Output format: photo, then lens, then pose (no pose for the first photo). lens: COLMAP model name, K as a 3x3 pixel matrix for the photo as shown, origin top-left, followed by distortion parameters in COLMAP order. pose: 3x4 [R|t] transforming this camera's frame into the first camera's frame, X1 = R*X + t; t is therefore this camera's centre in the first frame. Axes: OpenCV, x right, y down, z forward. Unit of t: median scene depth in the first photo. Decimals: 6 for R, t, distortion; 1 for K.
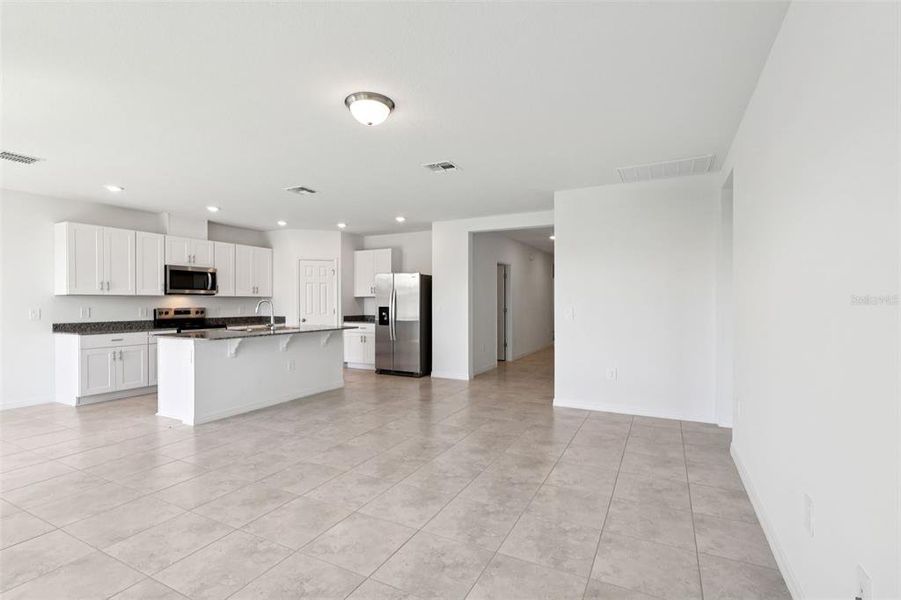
lens RADIAL K [[418.6, 0, 451.3], [0, 418.6, 303.0], [0, 0, 1]] dist [0.000154, 0.000736]
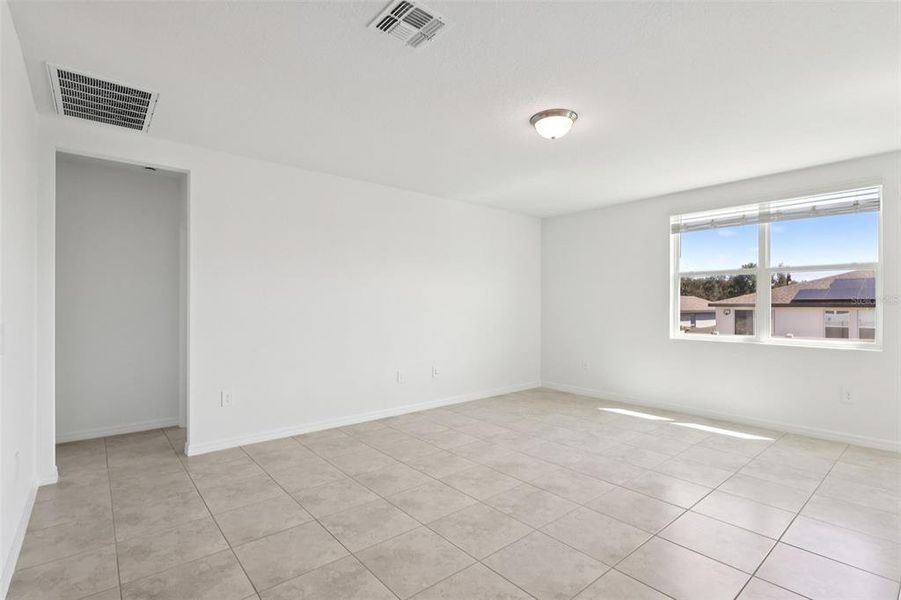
lens RADIAL K [[418.6, 0, 451.3], [0, 418.6, 303.0], [0, 0, 1]] dist [0.000154, 0.000736]
pose [[-0.925111, 0.002967, 0.379684, -0.163730], [0.001501, 0.999990, -0.004157, -0.001616], [-0.379693, -0.003276, -0.925107, 0.951079]]
